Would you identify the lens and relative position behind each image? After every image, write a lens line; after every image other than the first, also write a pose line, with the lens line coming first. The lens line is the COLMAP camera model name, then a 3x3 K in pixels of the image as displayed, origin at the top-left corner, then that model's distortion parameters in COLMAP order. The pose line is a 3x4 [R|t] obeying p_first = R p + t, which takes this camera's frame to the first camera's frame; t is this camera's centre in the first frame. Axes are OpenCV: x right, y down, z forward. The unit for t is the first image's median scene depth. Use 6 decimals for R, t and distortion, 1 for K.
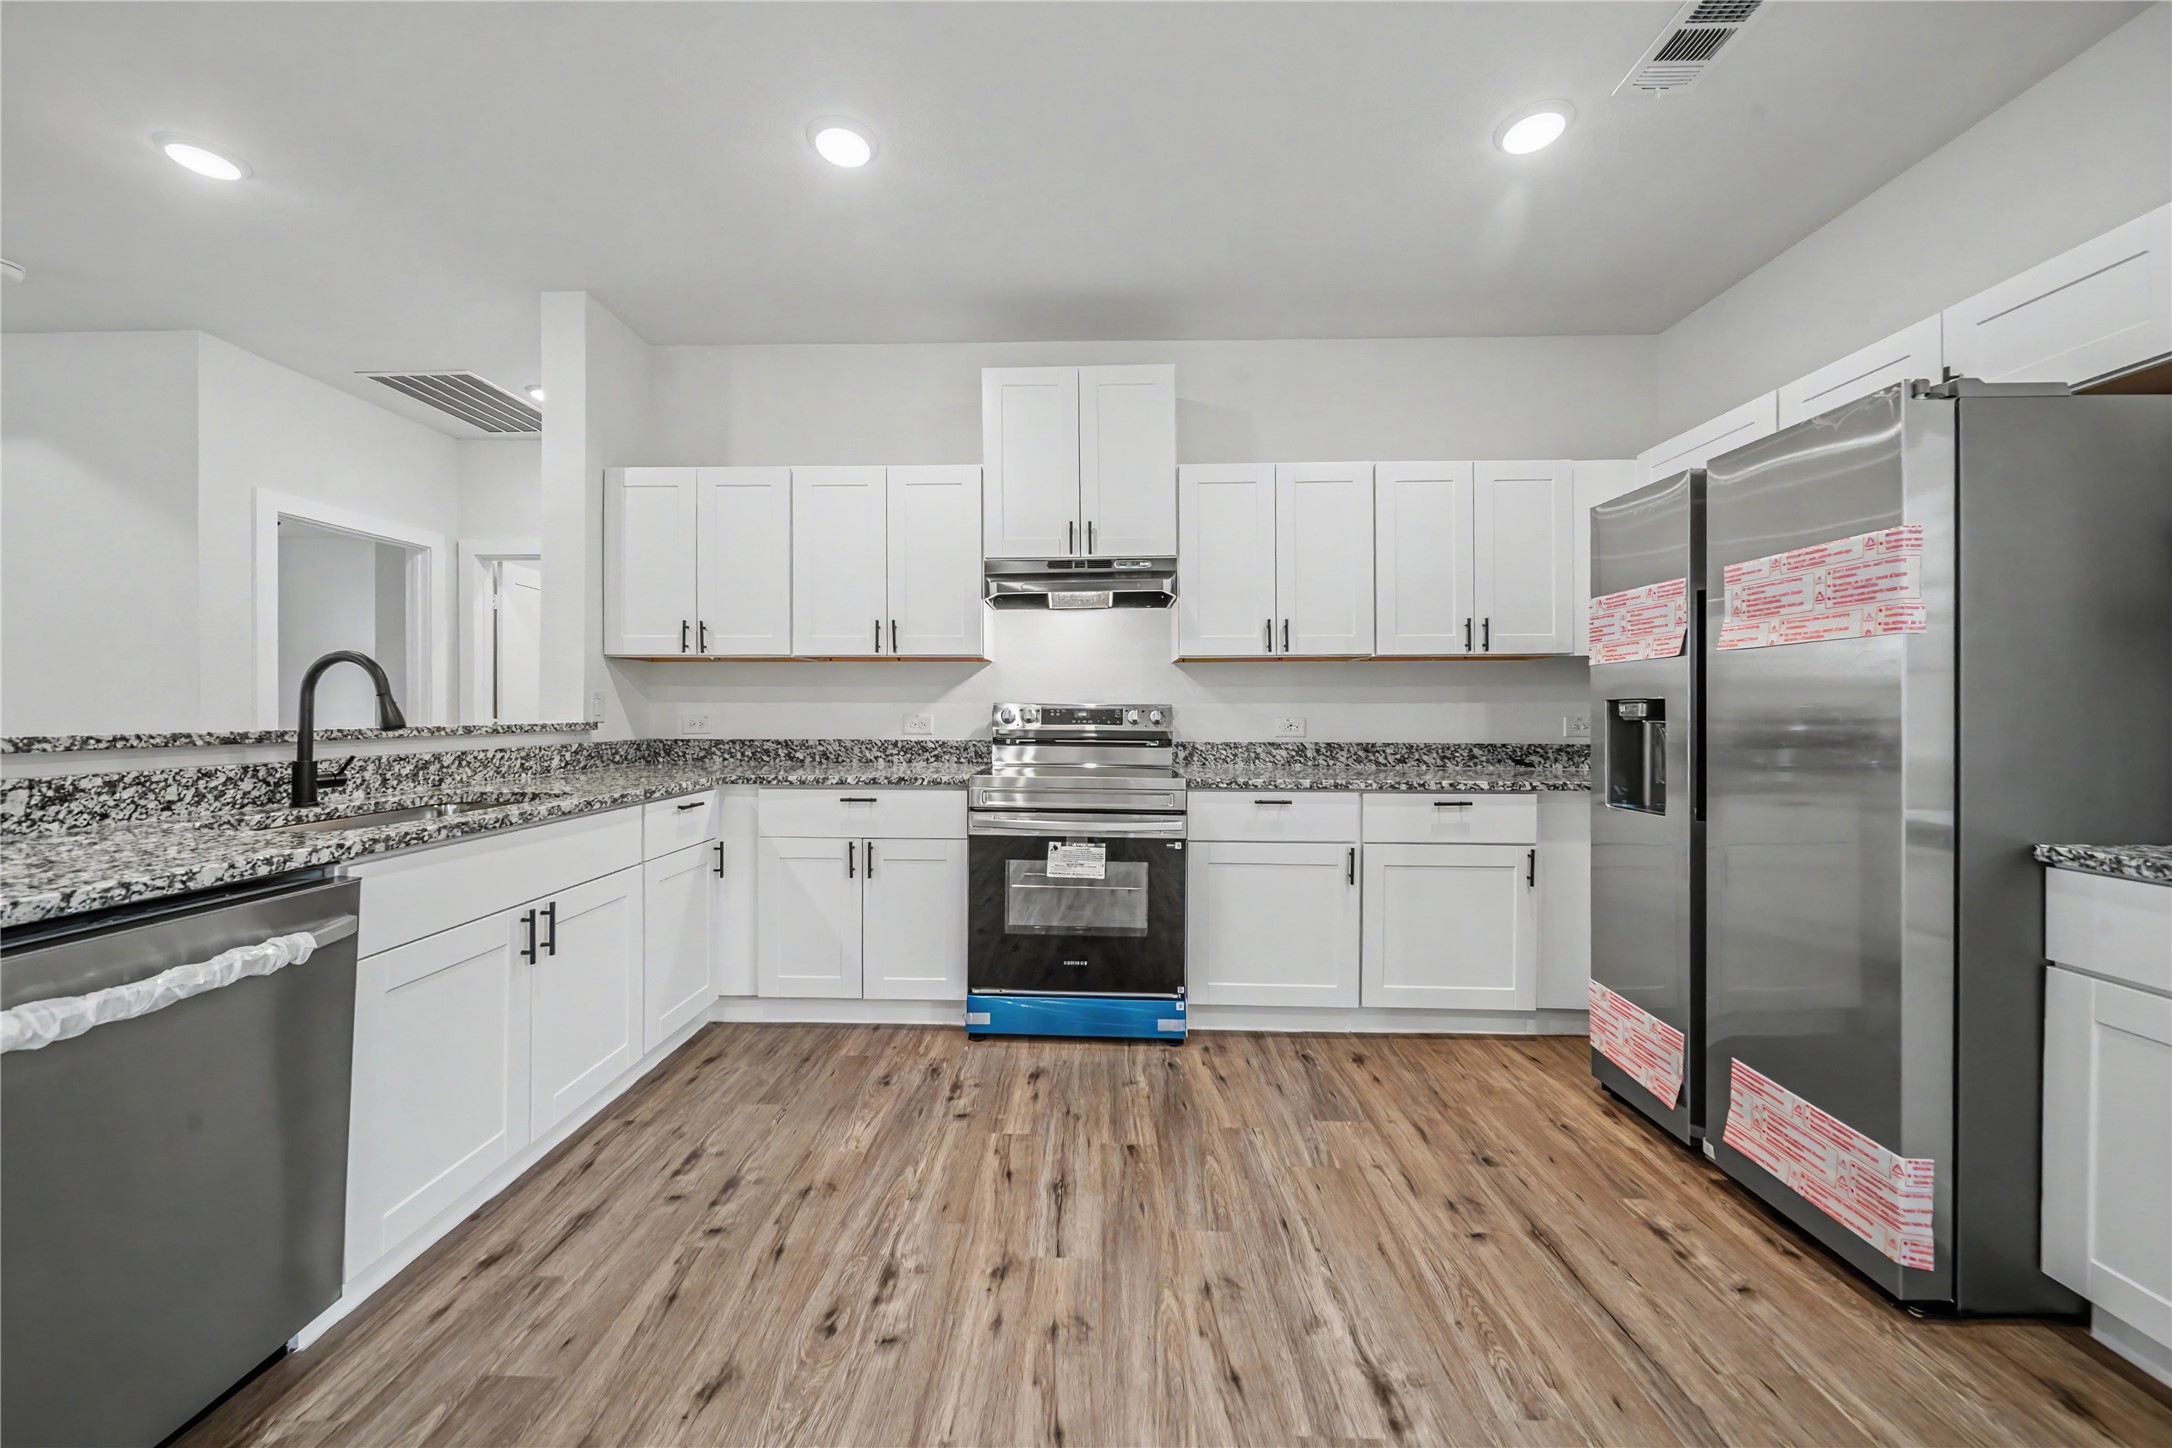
lens RADIAL K [[770.1, 0, 1078.1], [0, 770.1, 705.0], [0, 0, 1]] dist [-0.004901, -0.000511]
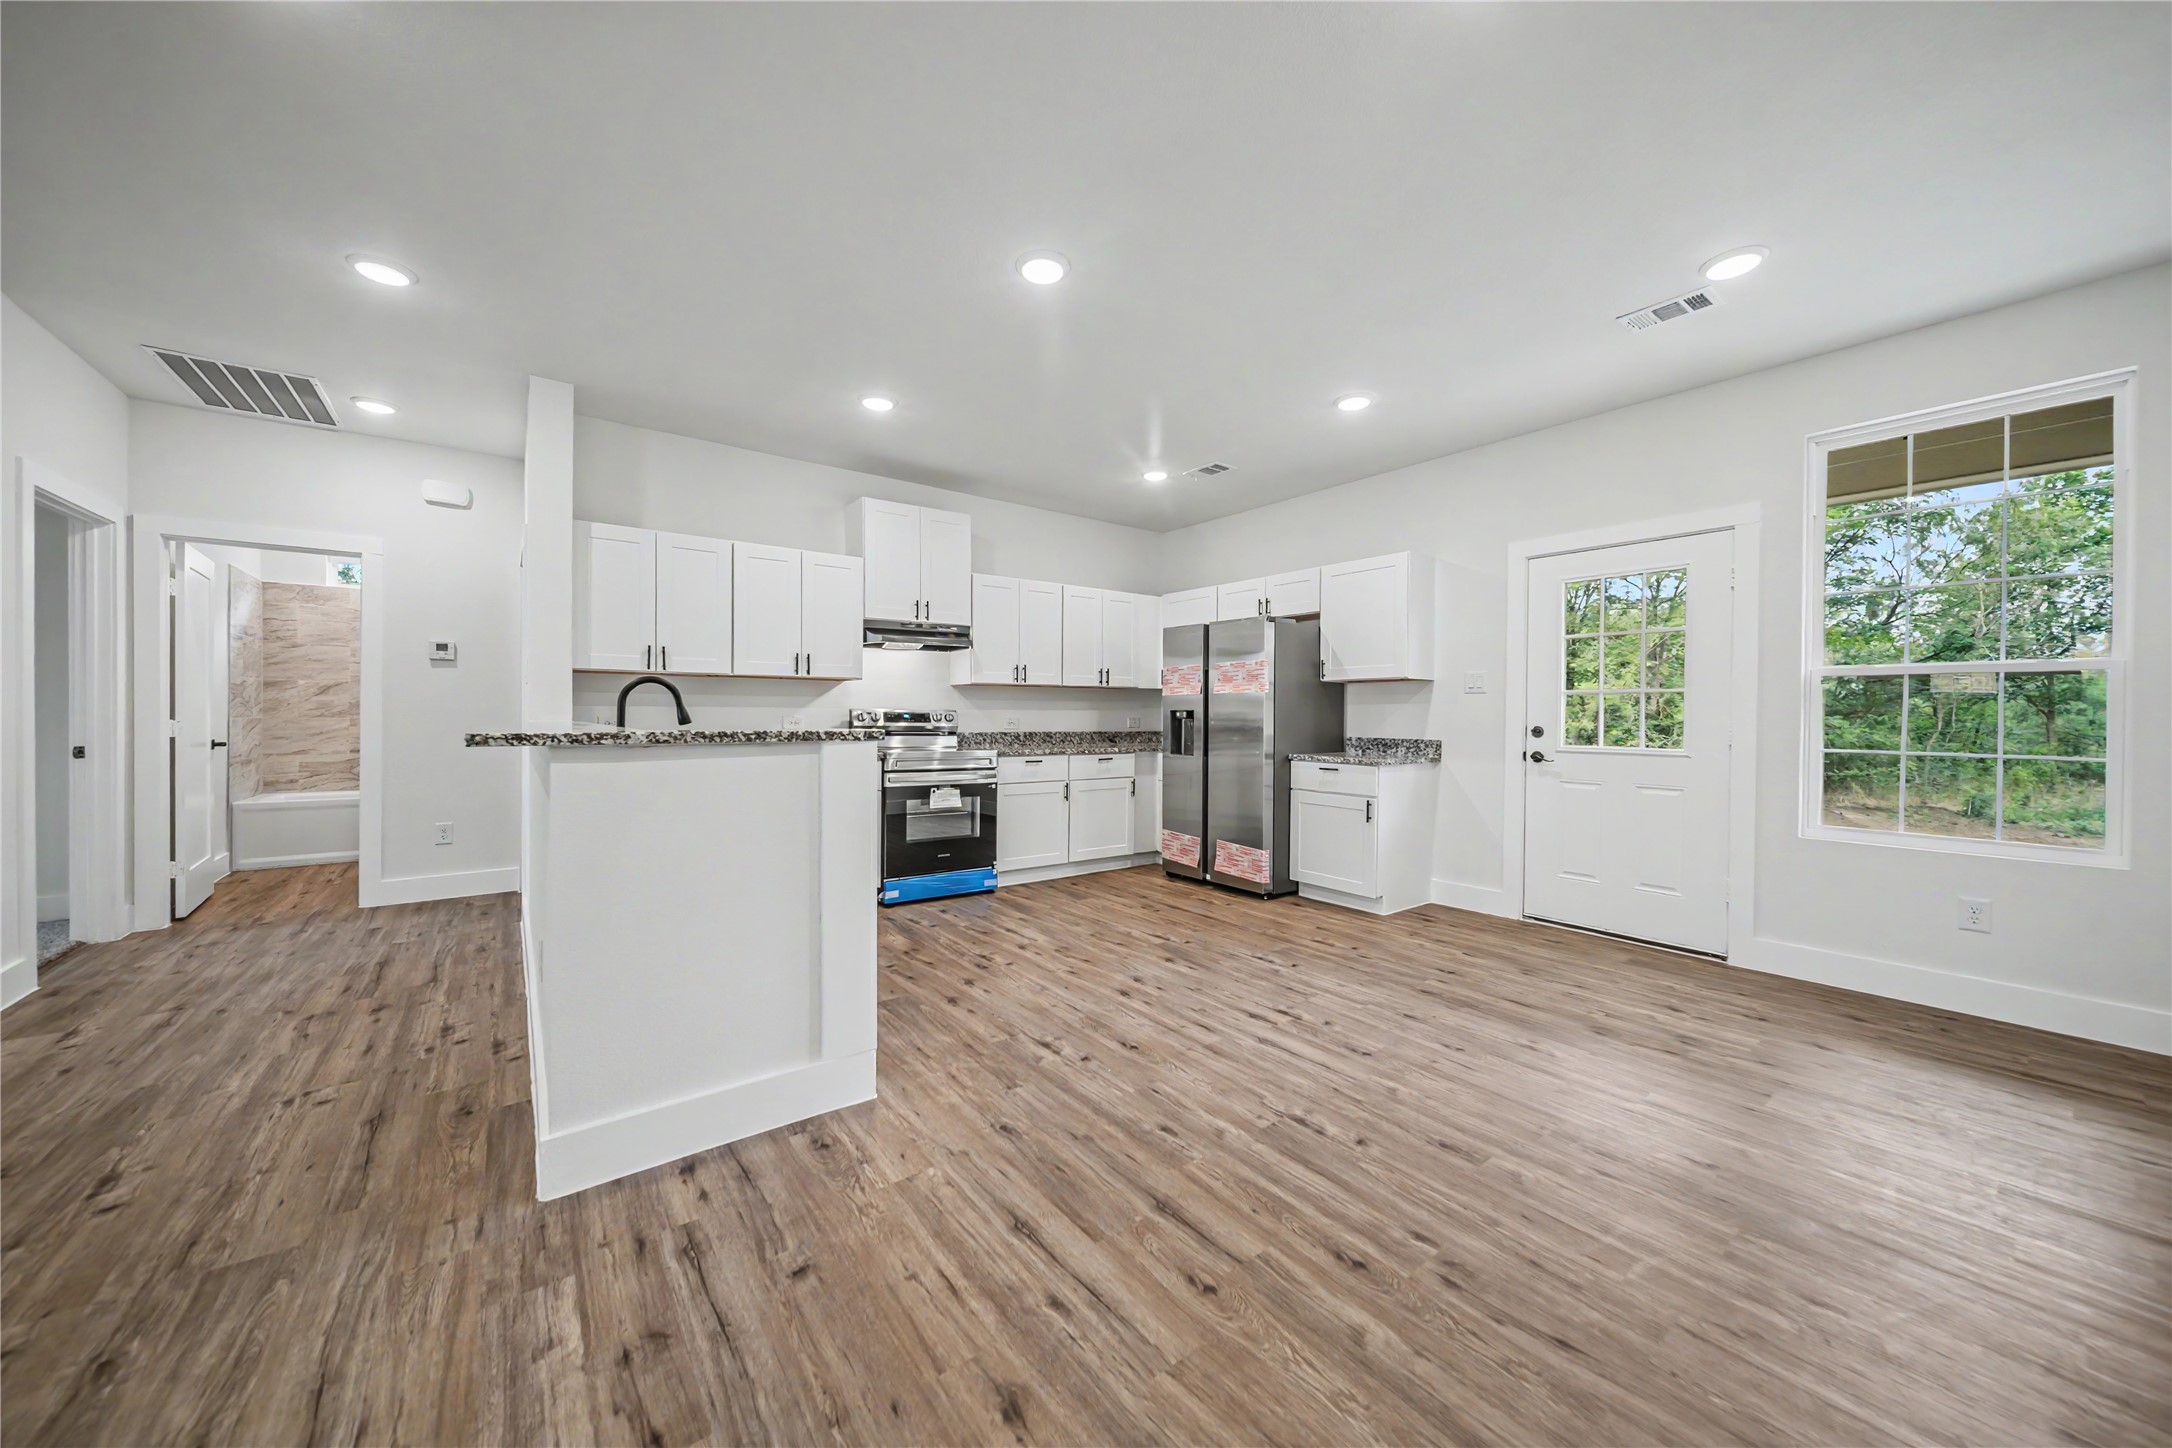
lens RADIAL K [[770.1, 0, 1079.4], [0, 770.1, 723.6], [0, 0, 1]] dist [-0.004901, -0.000511]
pose [[0.781807, -0.004437, 0.623505, -0.868301], [-0.008609, 0.999803, 0.017910, -0.005612], [-0.623462, -0.019370, 0.781614, -0.587281]]
